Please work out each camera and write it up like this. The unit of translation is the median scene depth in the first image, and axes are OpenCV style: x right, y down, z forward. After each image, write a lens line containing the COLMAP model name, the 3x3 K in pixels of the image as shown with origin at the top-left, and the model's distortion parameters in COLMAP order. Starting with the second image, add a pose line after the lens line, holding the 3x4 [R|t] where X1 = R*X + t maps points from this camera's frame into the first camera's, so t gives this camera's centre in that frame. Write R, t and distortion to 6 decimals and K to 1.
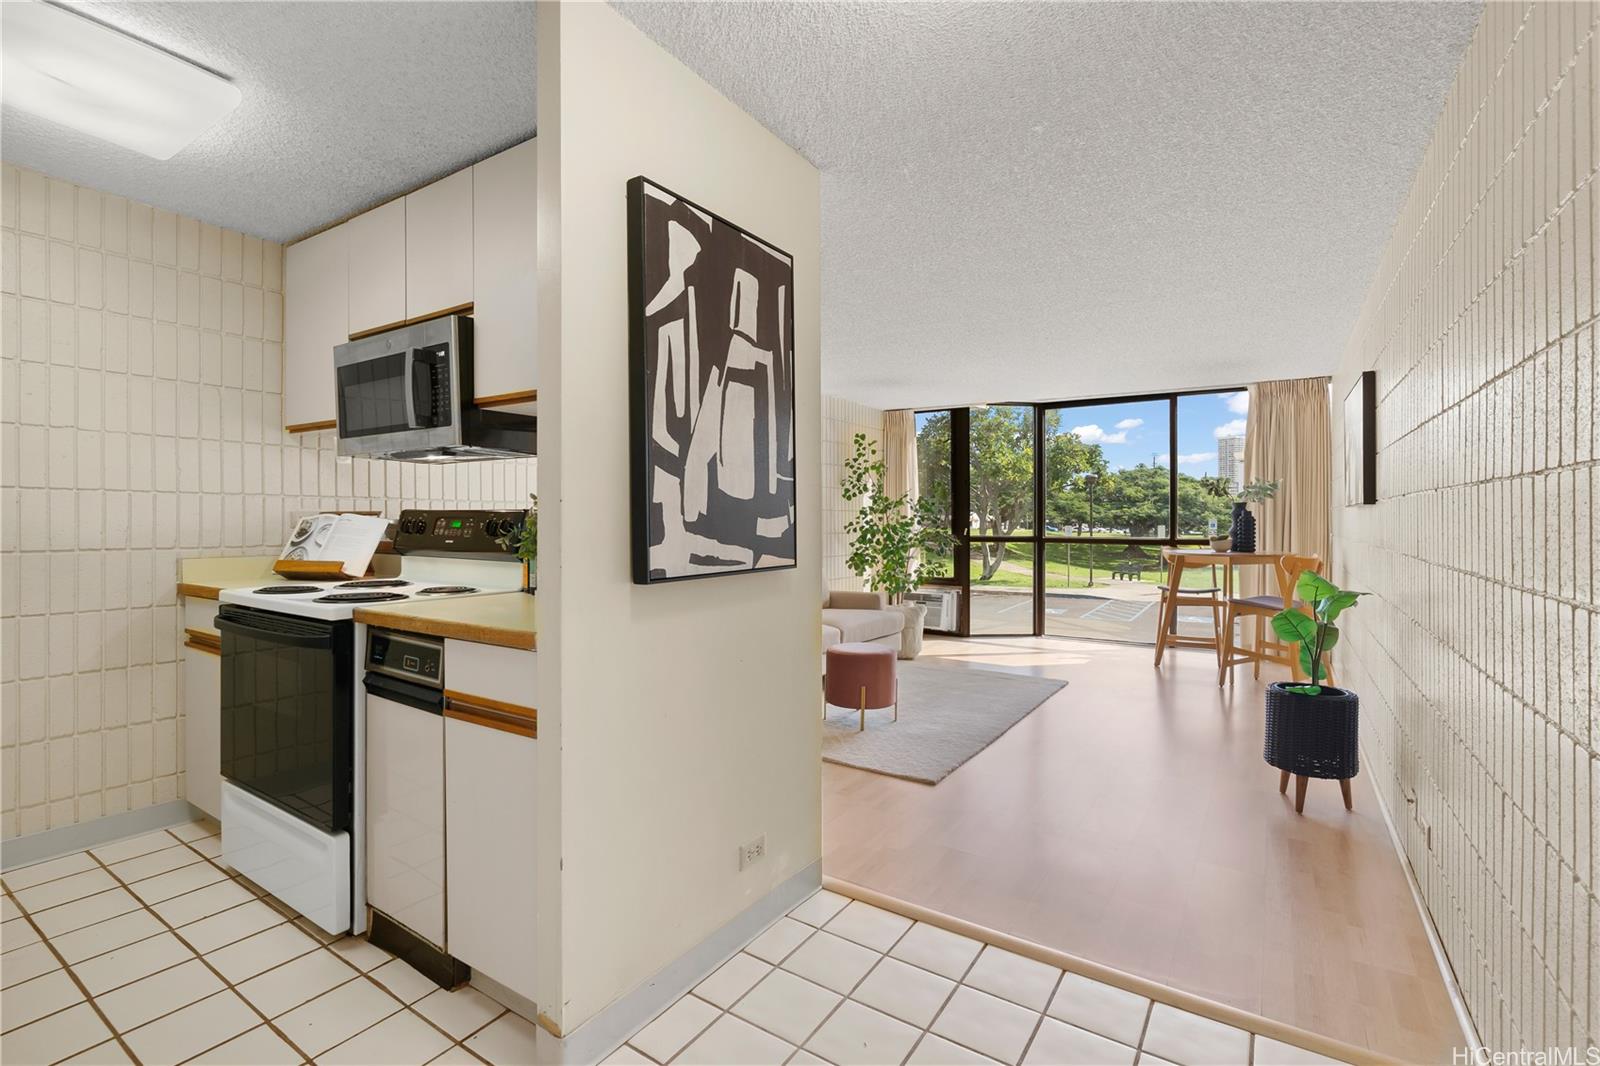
lens RADIAL K [[725.3, 0, 800.6], [0, 725.3, 525.0], [0, 0, 1]] dist [-0.010187, 0.003338]
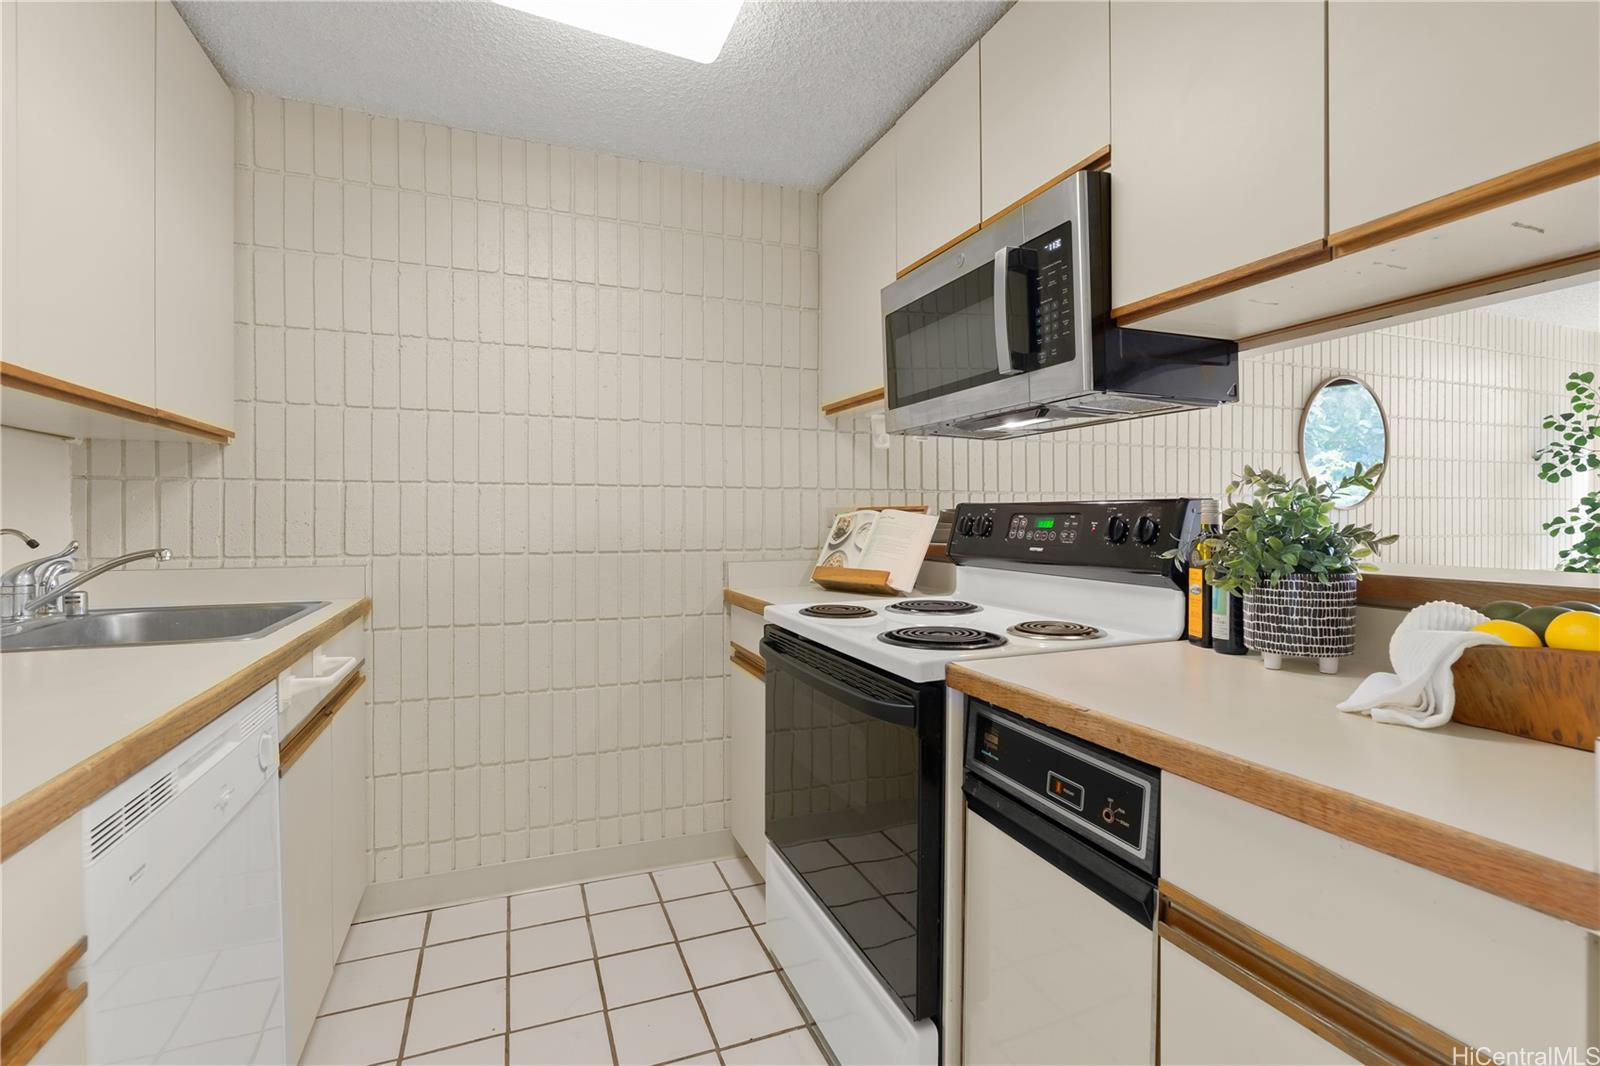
lens RADIAL K [[725.3, 0, 806.2], [0, 725.3, 521.8], [0, 0, 1]] dist [-0.010187, 0.003338]
pose [[0.825224, -0.000490, -0.564805, -0.281380], [0.001196, 0.999999, 0.000880, -0.003562], [0.564804, -0.001402, 0.825224, 0.326162]]
